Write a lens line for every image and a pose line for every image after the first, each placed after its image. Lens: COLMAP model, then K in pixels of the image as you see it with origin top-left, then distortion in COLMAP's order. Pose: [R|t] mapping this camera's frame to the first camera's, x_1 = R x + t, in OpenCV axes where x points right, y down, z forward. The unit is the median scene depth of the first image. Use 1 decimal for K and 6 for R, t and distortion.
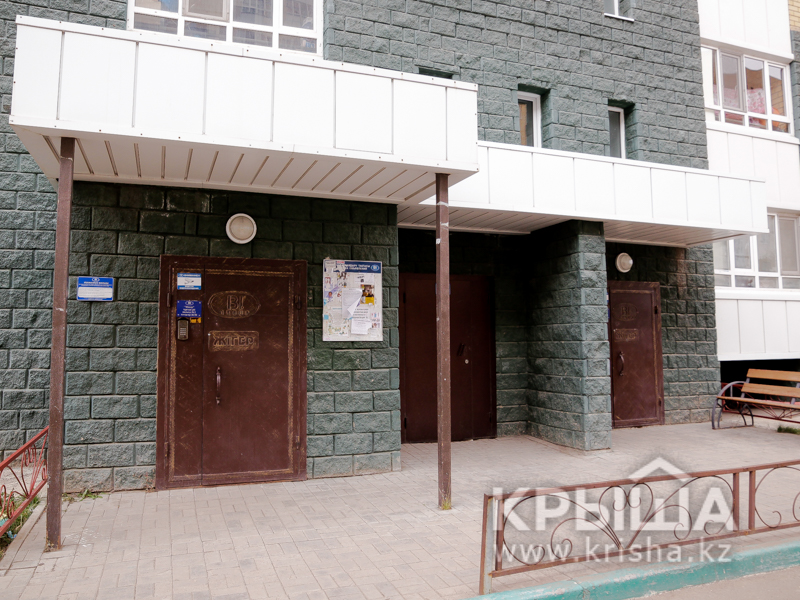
lens RADIAL K [[589.9, 0, 400.0], [0, 589.9, 300.0], [0, 0, 1]] dist [-0.039632, 0.002226]
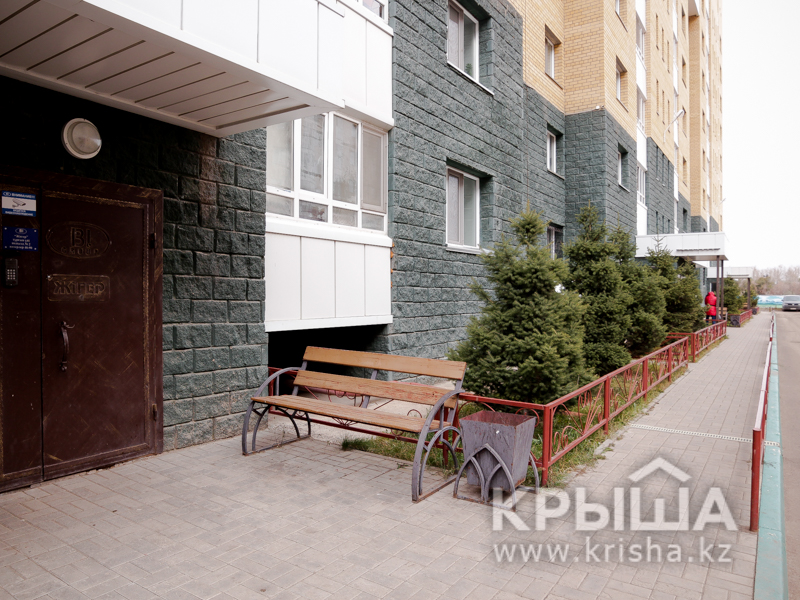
lens RADIAL K [[589.9, 0, 400.0], [0, 589.9, 300.0], [0, 0, 1]] dist [-0.039632, 0.002226]
pose [[0.800711, 0.007086, 0.599008, 0.291112], [-0.055128, 0.996559, 0.061903, 0.024063], [-0.596508, -0.082588, 0.798347, 0.426472]]
